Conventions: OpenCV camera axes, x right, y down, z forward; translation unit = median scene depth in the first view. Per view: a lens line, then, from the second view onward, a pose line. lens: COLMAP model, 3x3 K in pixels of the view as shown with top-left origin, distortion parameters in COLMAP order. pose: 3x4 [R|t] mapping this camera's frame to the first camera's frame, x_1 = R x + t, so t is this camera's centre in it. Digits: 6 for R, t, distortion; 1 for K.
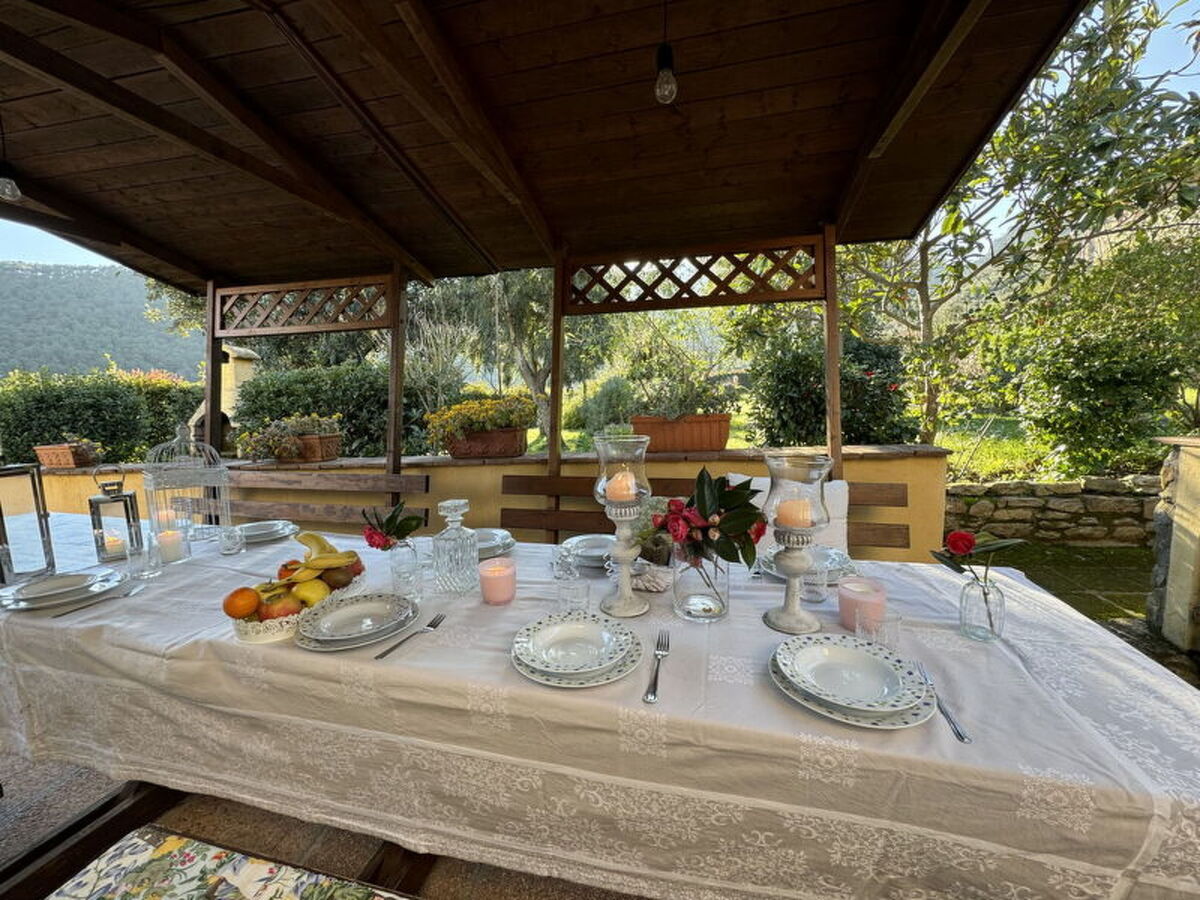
lens RADIAL K [[479.8, 0, 597.2], [0, 479.8, 449.7], [0, 0, 1]] dist [-0.003827, -0.000007]
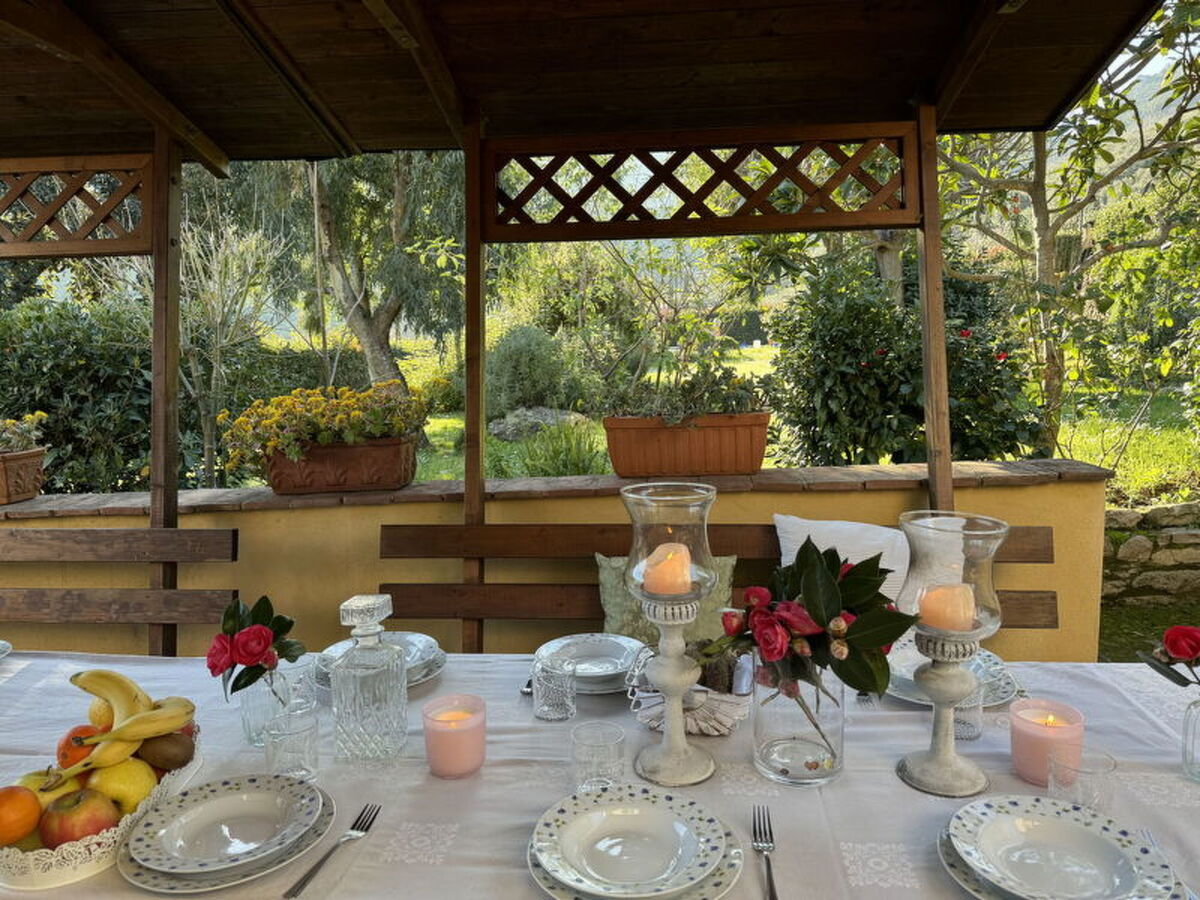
lens RADIAL K [[848.3, 0, 600.0], [0, 848.3, 450.0], [0, 0, 1]] dist [0.061895, -0.076257]
pose [[0.988690, -0.016560, 0.149056, -0.089774], [0.015459, 0.999844, 0.008540, -0.039379], [-0.149174, -0.006139, 0.988792, -0.026113]]
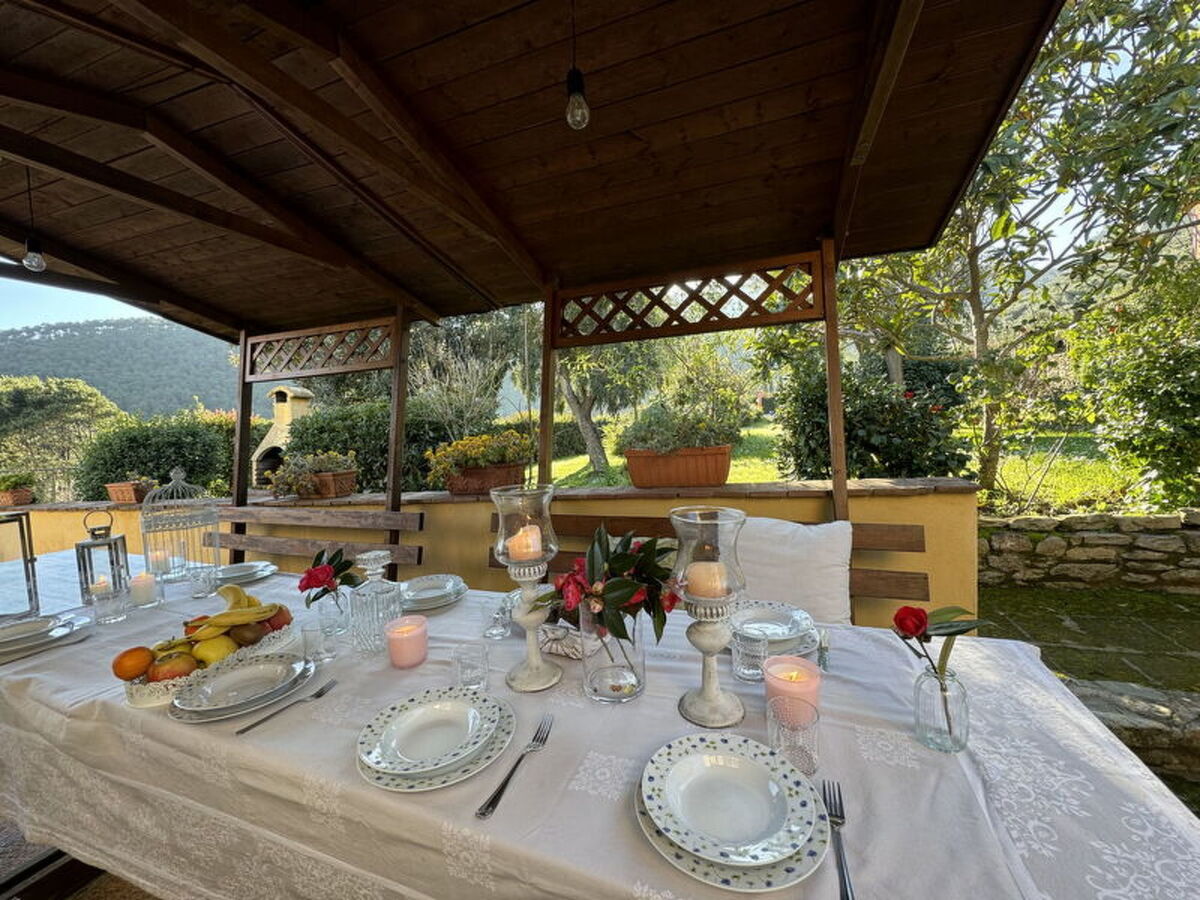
lens RADIAL K [[478.9, 0, 598.2], [0, 478.9, 448.6], [0, 0, 1]] dist [-0.003324, 0.000180]
pose [[0.992445, -0.018737, -0.121253, 0.137185], [0.012251, 0.998465, -0.054022, -0.022456], [0.122079, 0.052128, 0.991151, 0.052145]]
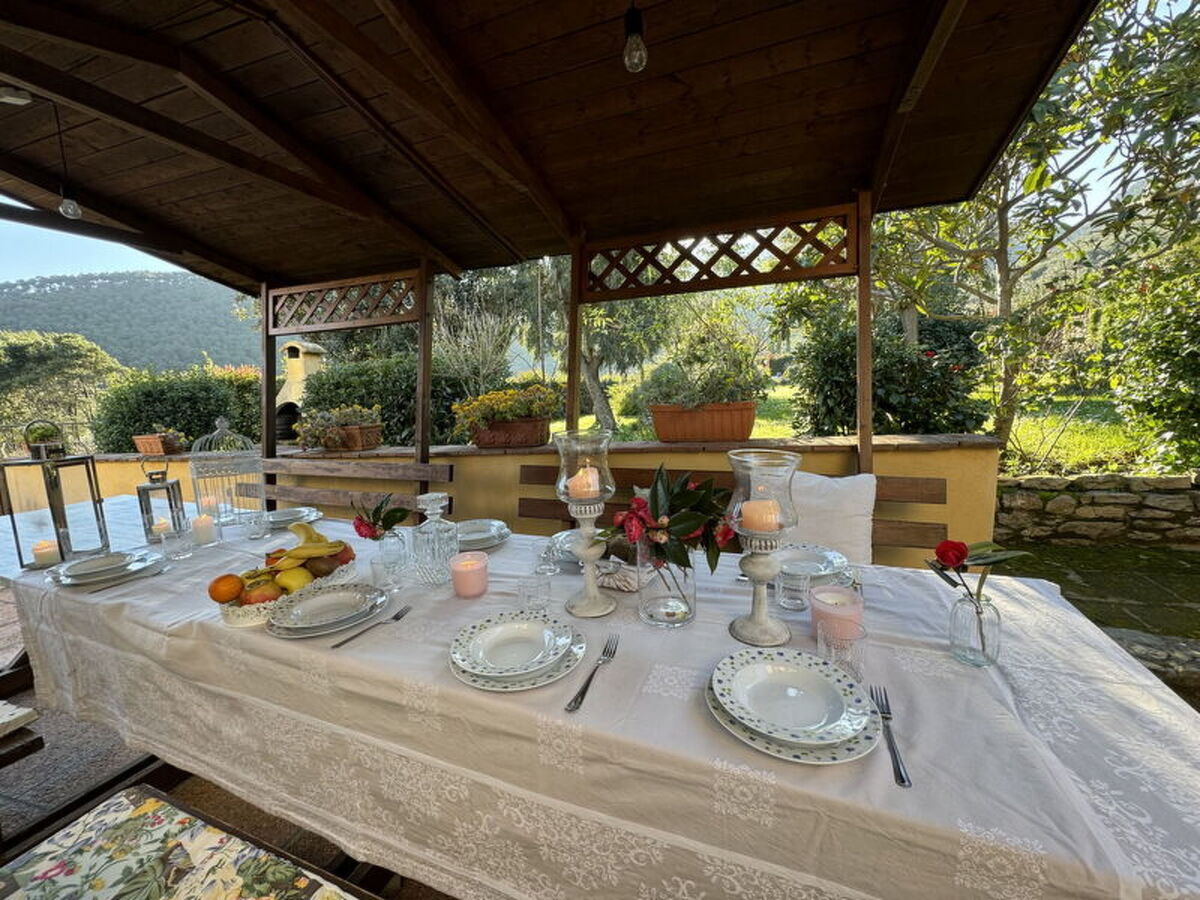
lens RADIAL K [[479.8, 0, 597.2], [0, 479.8, 449.7], [0, 0, 1]] dist [-0.003827, -0.000007]
pose [[0.991588, 0.001754, -0.129420, 0.092043], [0.002039, 0.999572, 0.029167, -0.008367], [0.129416, -0.029186, 0.991161, 0.022390]]
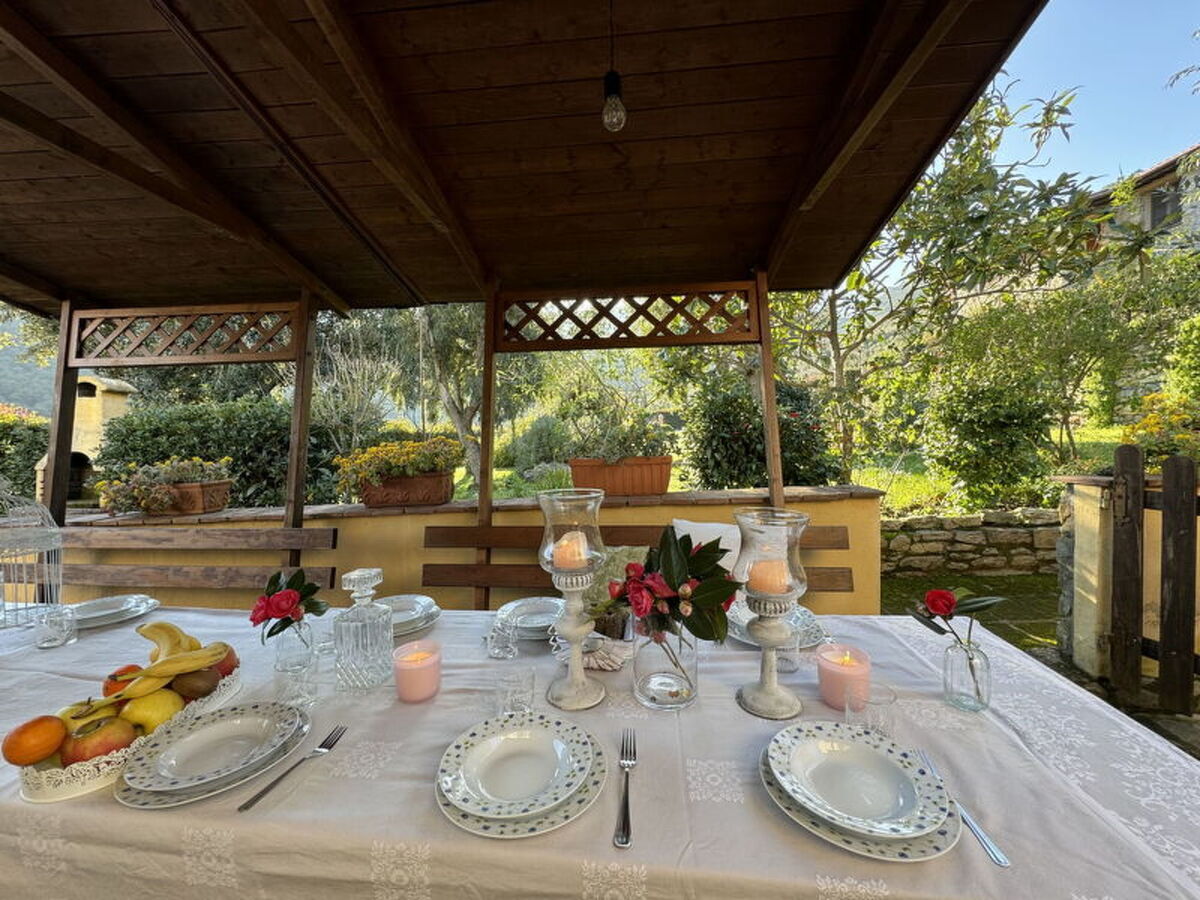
lens RADIAL K [[478.9, 0, 598.2], [0, 478.9, 448.6], [0, 0, 1]] dist [-0.003324, 0.000180]
pose [[0.988569, -0.003559, 0.150725, -0.013555], [0.015577, 0.996782, -0.078630, -0.015747], [-0.149960, 0.080079, 0.985444, 0.065001]]
